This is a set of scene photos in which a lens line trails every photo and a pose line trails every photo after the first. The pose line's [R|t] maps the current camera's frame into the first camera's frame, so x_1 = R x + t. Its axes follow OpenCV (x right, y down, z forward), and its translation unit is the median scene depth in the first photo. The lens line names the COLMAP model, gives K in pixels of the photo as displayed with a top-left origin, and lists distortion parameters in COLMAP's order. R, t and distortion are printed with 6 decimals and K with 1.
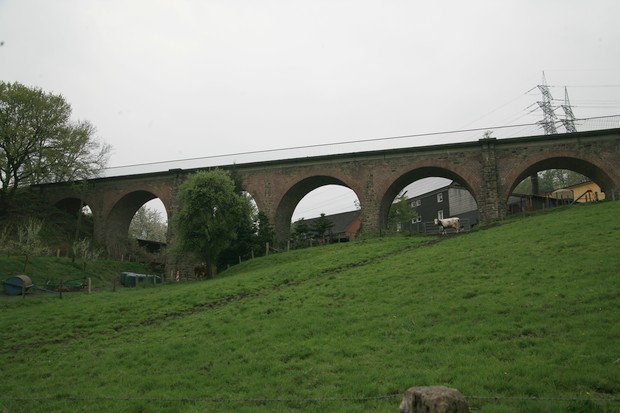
lens RADIAL K [[505.5, 0, 311.5], [0, 505.5, 207.2], [0, 0, 1]] dist [-0.068517, 0.043429]
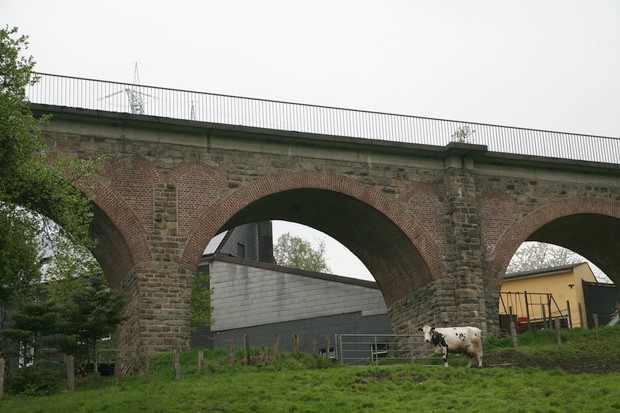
lens RADIAL K [[1109.3, 0, 313.4], [0, 1109.3, 203.7], [0, 0, 1]] dist [0.231899, 0.000000]
pose [[0.762092, 0.161387, 0.627032, -0.306177], [-0.085743, 0.985063, -0.149326, 0.057749], [-0.641766, 0.060037, 0.764547, 0.379046]]
